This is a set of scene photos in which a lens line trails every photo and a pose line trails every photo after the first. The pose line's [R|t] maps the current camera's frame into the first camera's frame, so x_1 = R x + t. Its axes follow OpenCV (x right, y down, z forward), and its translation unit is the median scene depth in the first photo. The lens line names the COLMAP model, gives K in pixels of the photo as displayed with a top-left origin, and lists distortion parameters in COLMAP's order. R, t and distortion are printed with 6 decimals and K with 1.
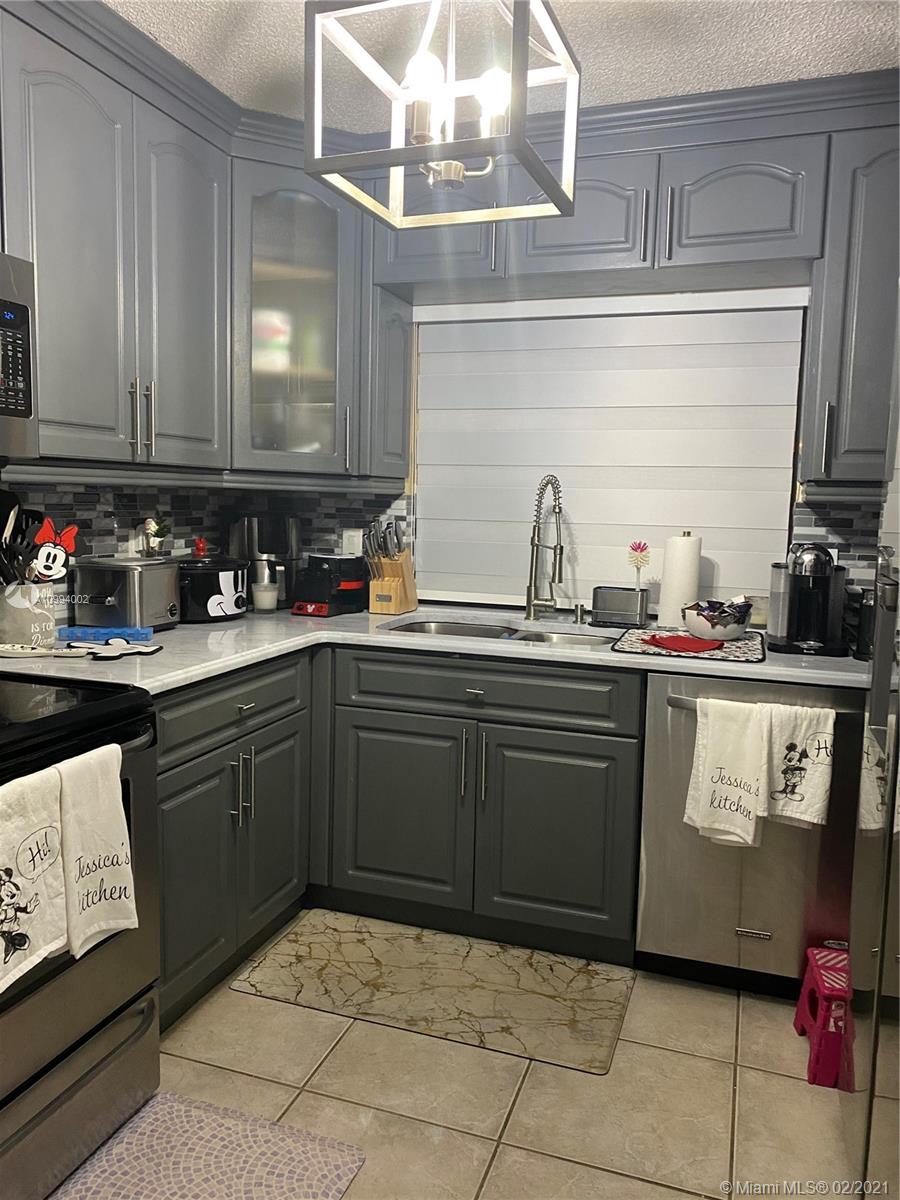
lens RADIAL K [[921.3, 0, 443.4], [0, 921.3, 591.7], [0, 0, 1]] dist [0.033915, -0.043205]
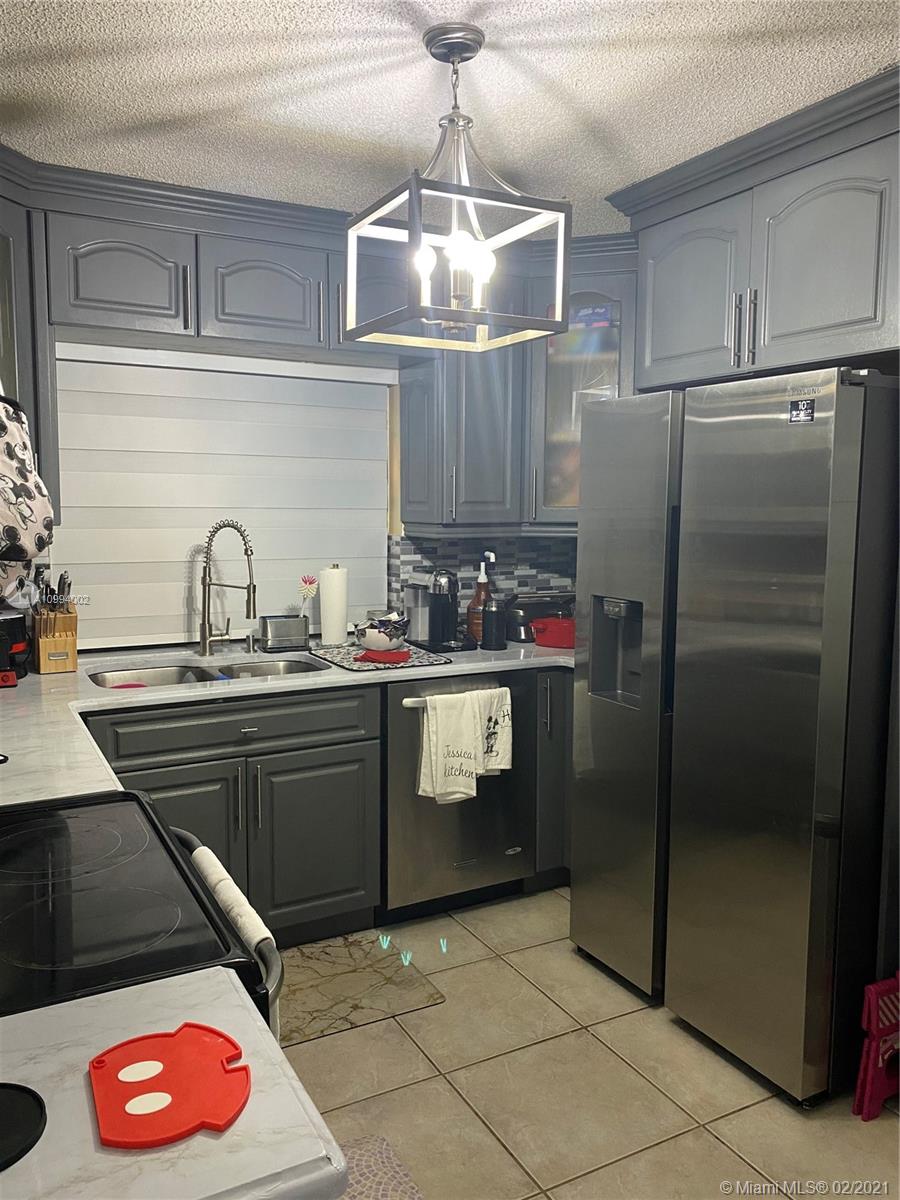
lens RADIAL K [[921.3, 0, 437.7], [0, 921.3, 585.7], [0, 0, 1]] dist [0.033915, -0.043205]
pose [[0.665029, -0.088263, 0.741583, -0.639361], [0.084504, 0.995508, 0.042705, -0.091014], [-0.742021, 0.034267, 0.669500, 0.115500]]
